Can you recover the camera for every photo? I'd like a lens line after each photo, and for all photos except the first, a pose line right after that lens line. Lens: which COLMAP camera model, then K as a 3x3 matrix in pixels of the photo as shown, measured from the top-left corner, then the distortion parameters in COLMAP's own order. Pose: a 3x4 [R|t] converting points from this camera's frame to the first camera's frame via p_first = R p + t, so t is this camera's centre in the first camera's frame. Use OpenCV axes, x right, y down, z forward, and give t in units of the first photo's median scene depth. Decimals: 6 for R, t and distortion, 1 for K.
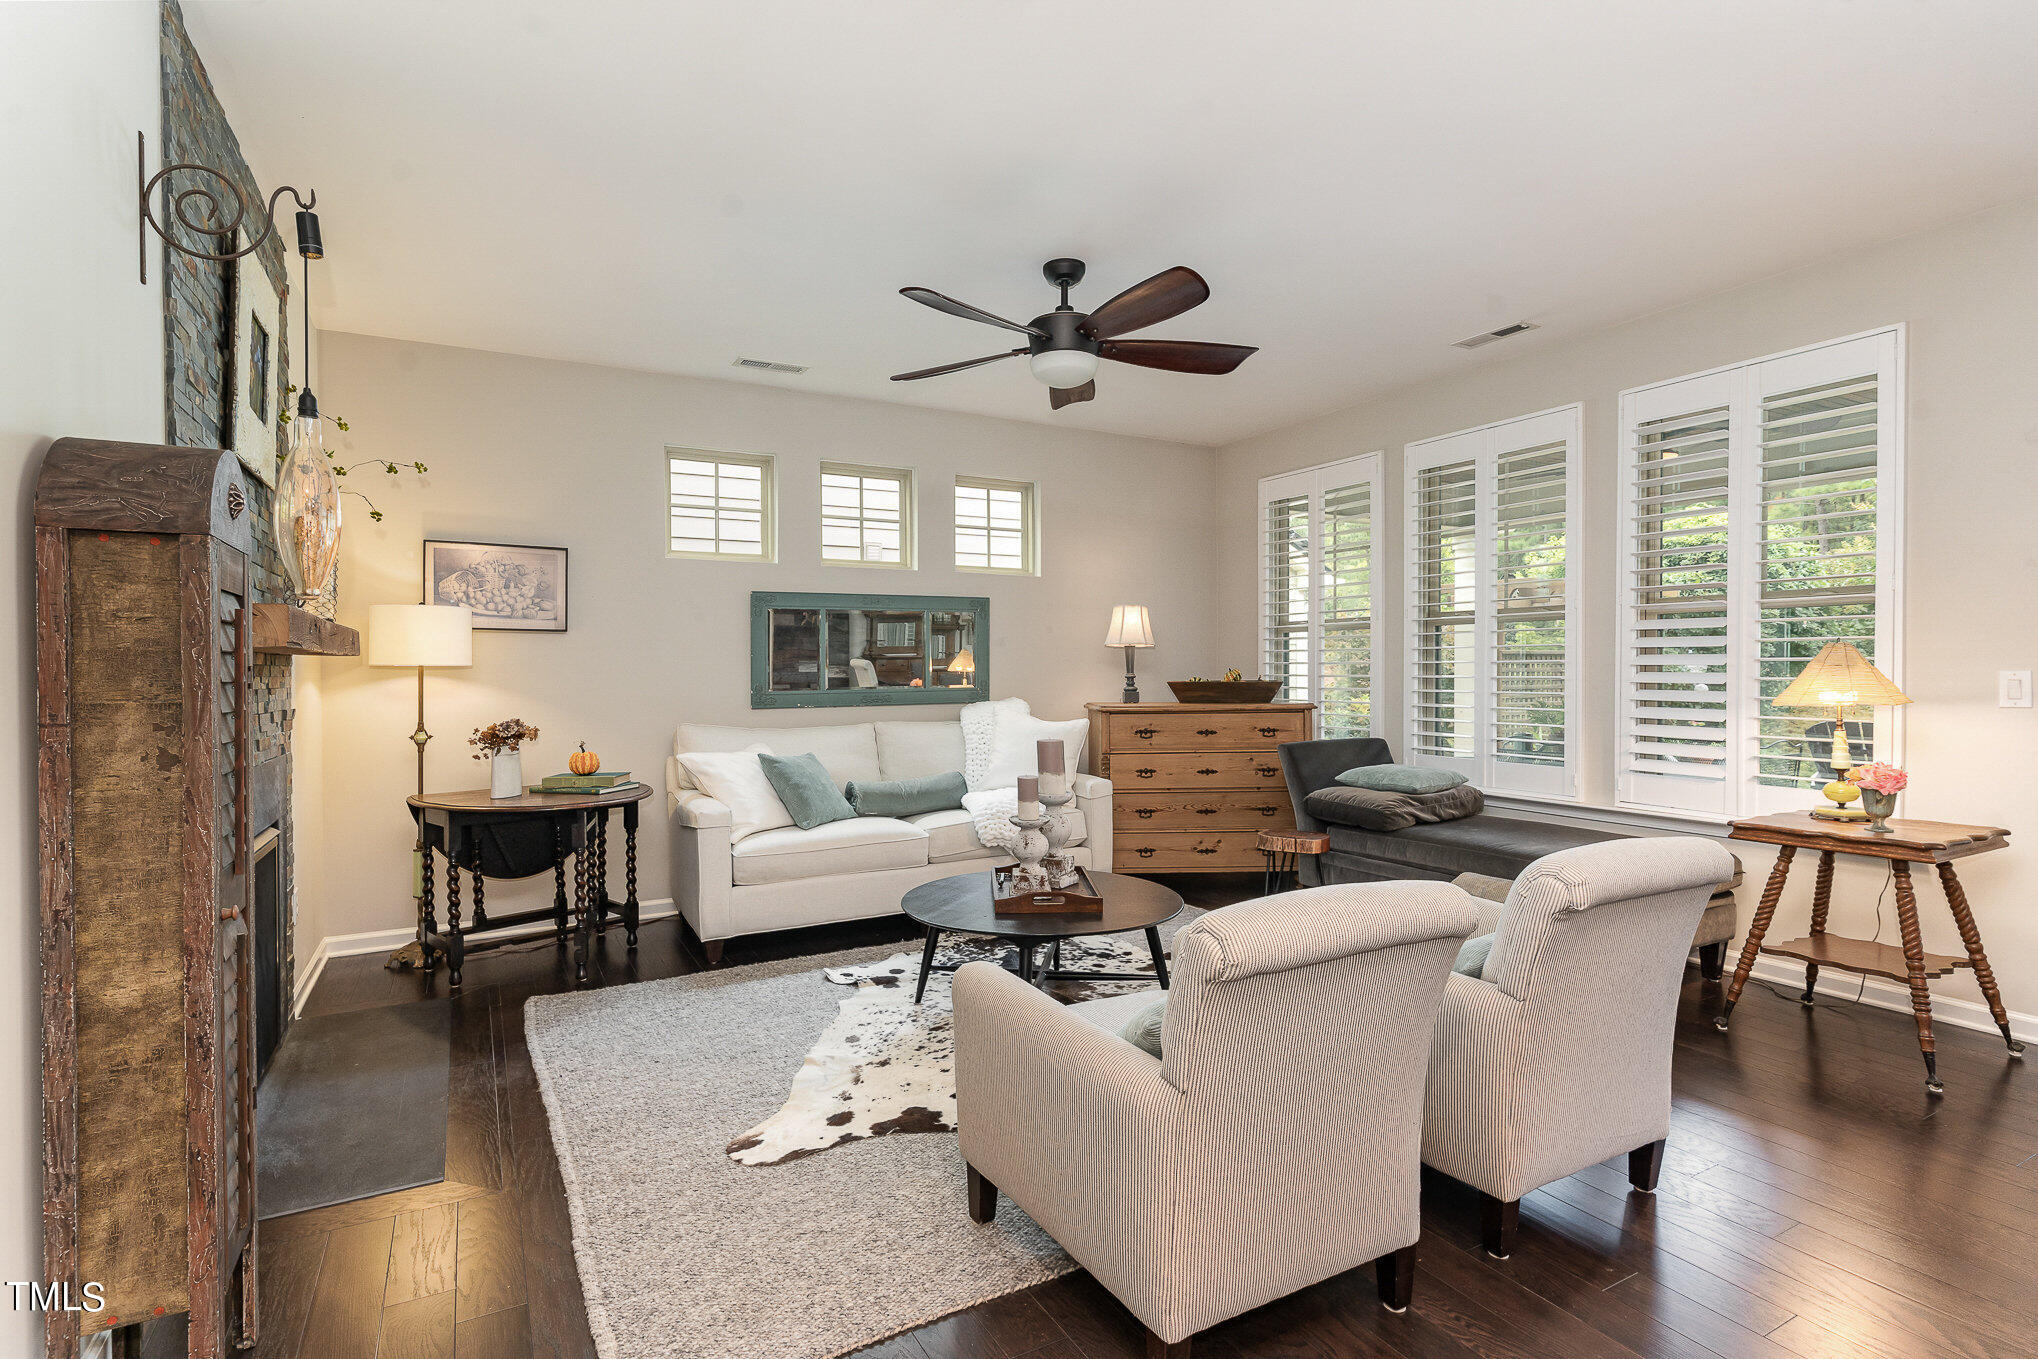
lens RADIAL K [[987.6, 0, 1010.5], [0, 987.6, 672.8], [0, 0, 1]] dist [0.000451, 0.000161]
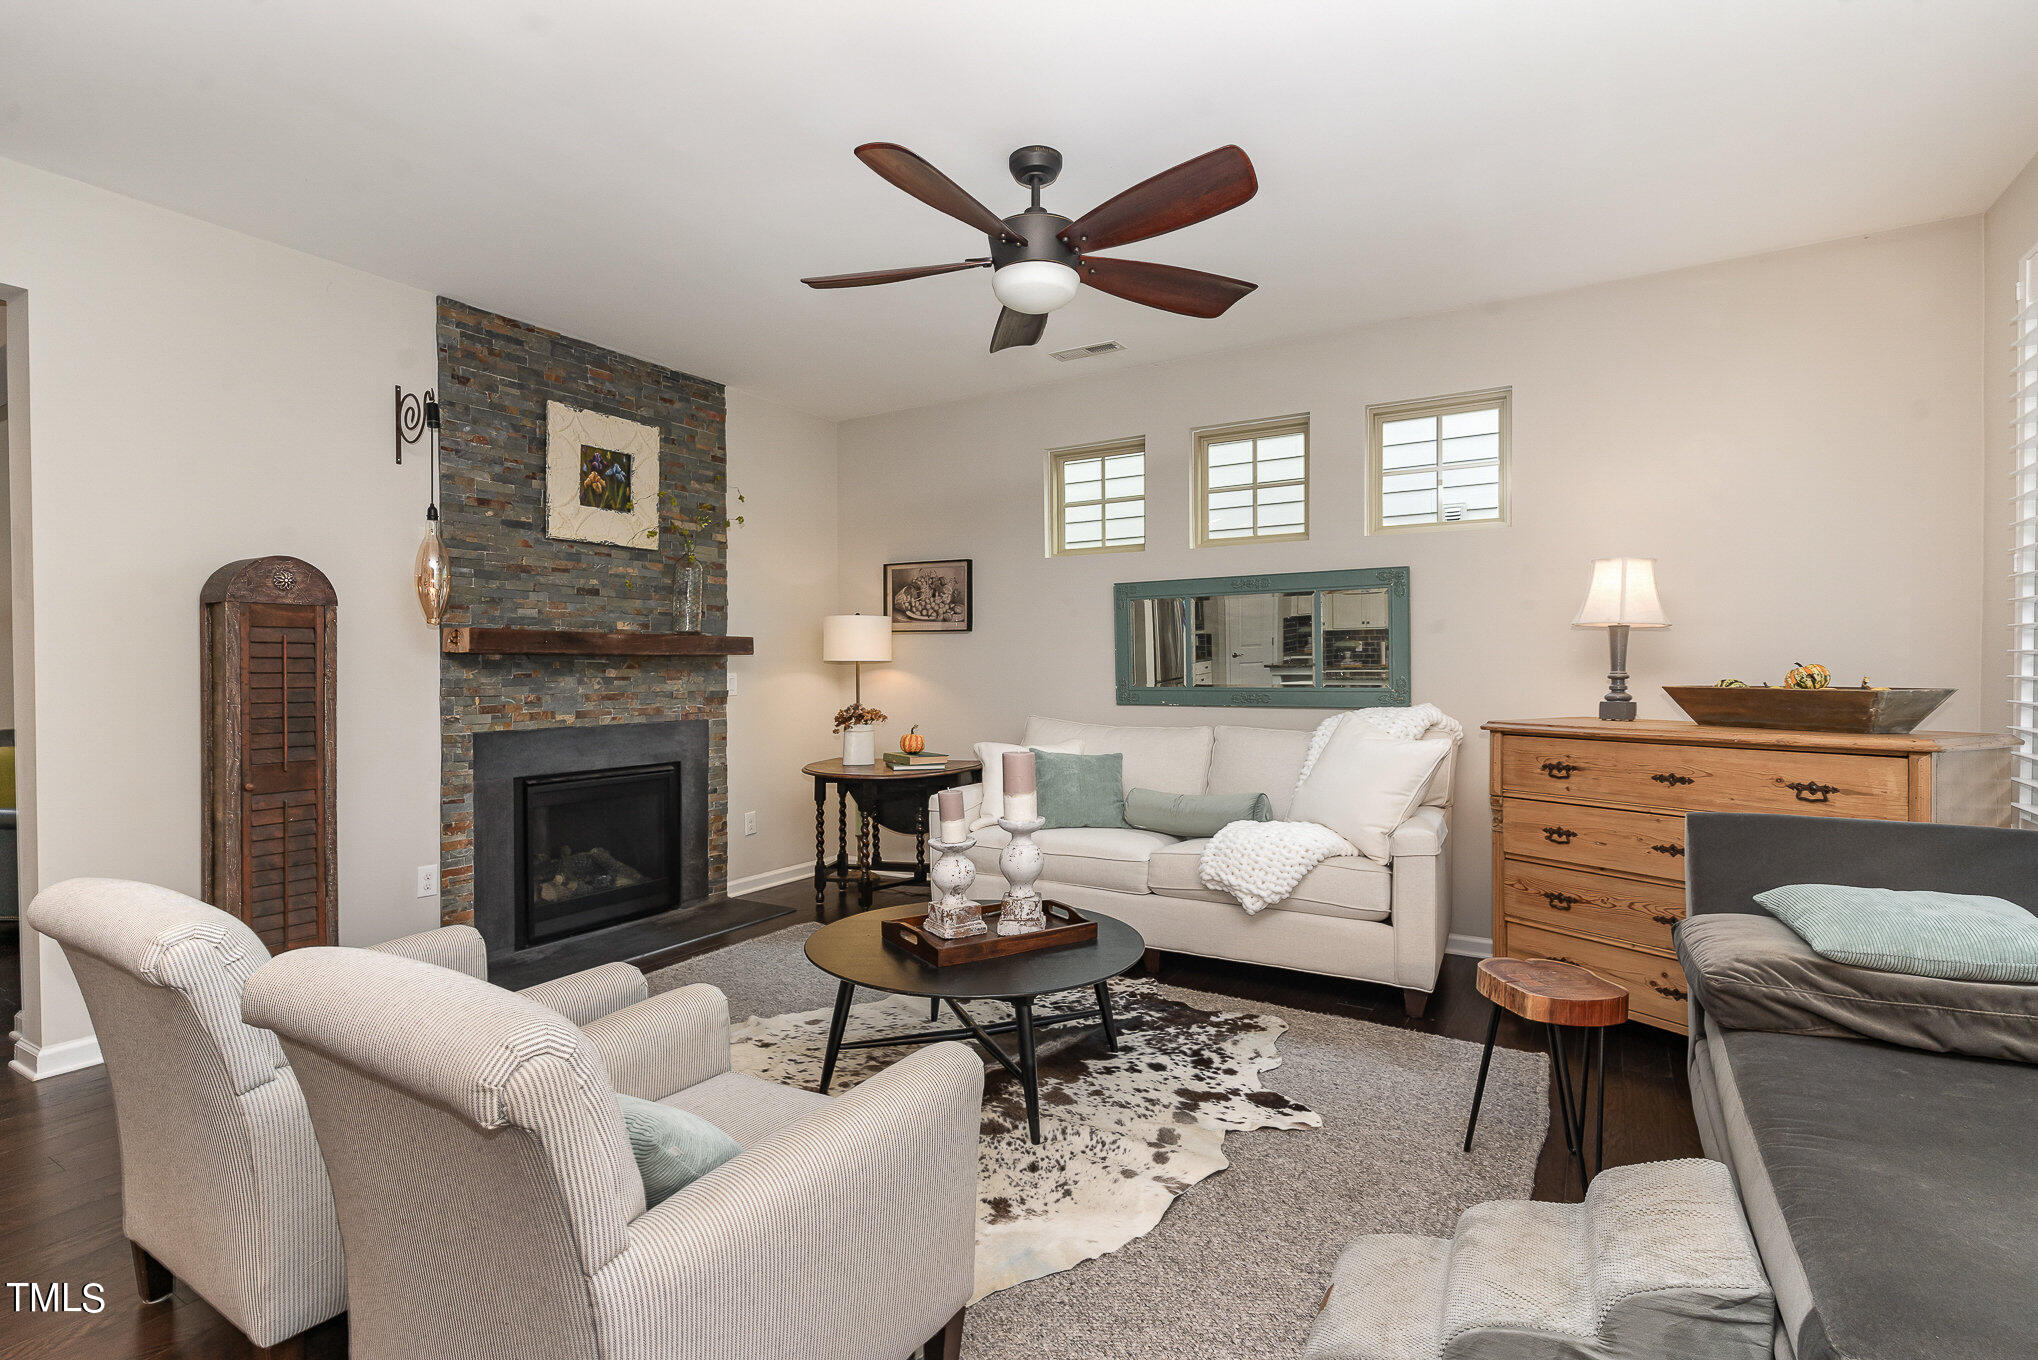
lens RADIAL K [[987.6, 0, 987.7], [0, 987.6, 677.9], [0, 0, 1]] dist [0.000451, 0.000161]
pose [[0.480388, 0.013082, -0.876959, 0.502461], [-0.005288, 0.999914, 0.012020, -0.000885], [0.877040, -0.001136, 0.480416, 0.403261]]
